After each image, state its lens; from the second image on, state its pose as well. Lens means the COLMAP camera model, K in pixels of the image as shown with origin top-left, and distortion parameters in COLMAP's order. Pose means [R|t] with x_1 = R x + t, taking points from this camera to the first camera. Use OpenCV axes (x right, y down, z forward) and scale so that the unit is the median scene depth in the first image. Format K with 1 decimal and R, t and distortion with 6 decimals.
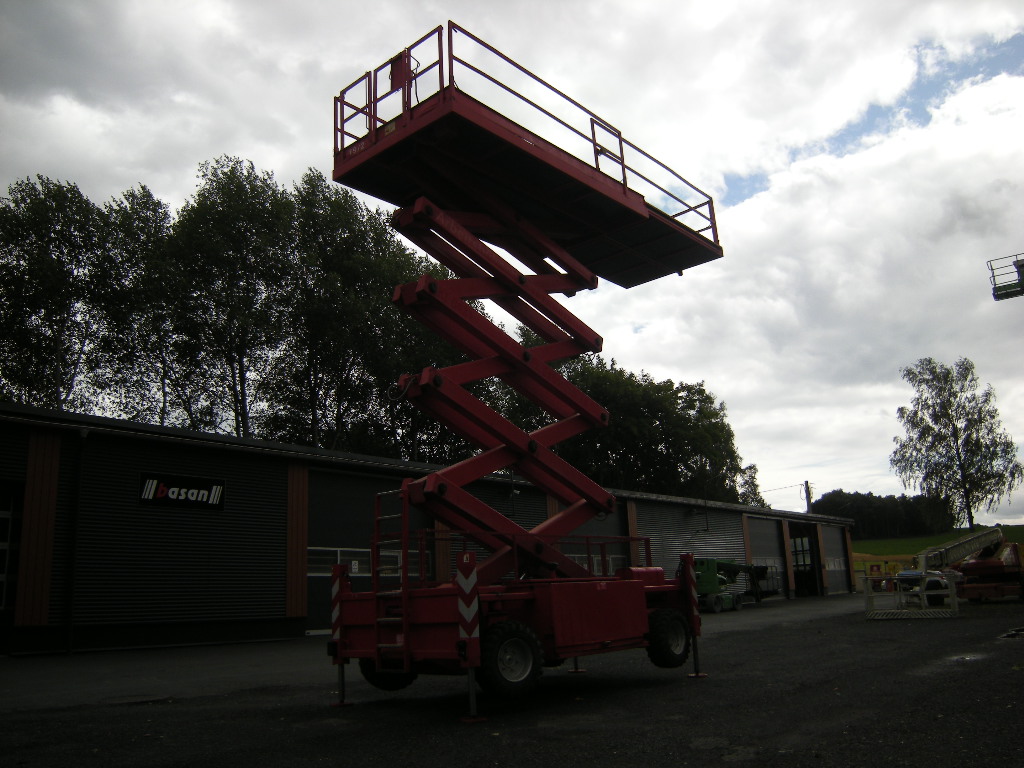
lens RADIAL K [[873.7, 0, 508.7], [0, 873.7, 392.9], [0, 0, 1]] dist [-0.096323, 0.011721]
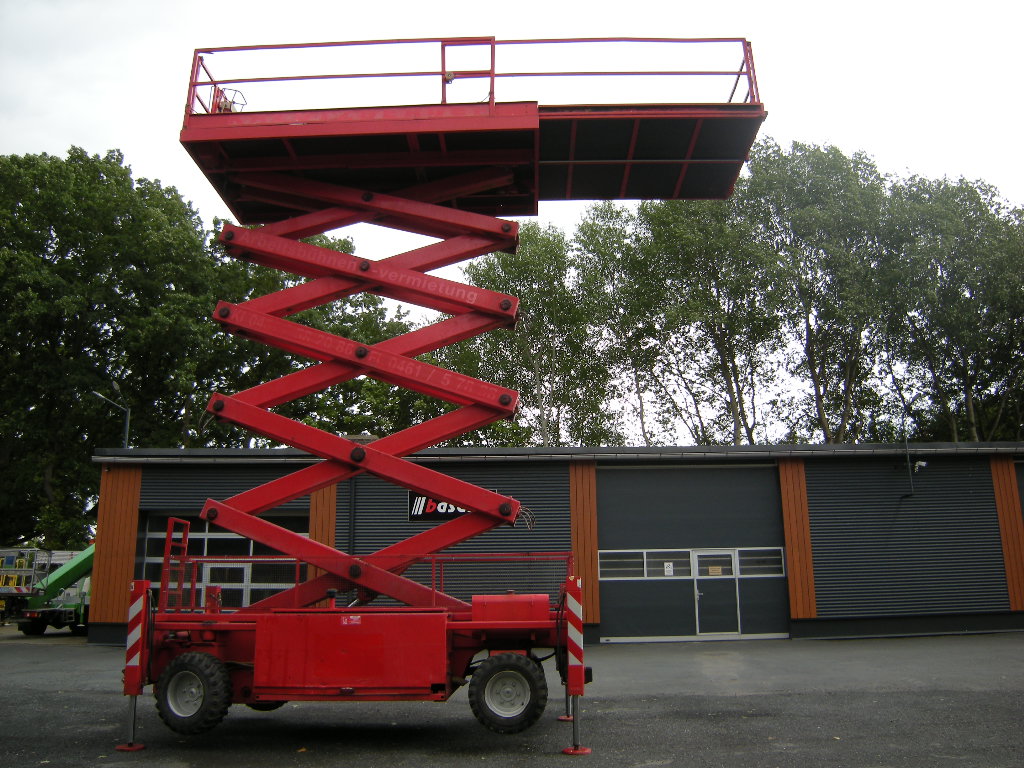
lens RADIAL K [[873.7, 0, 508.1], [0, 873.7, 381.8], [0, 0, 1]] dist [-0.096323, 0.011721]
pose [[0.554722, -0.160337, -0.816441, 0.731535], [0.175260, 0.981758, -0.073724, 0.067256], [0.813368, -0.102193, 0.572704, 0.537642]]
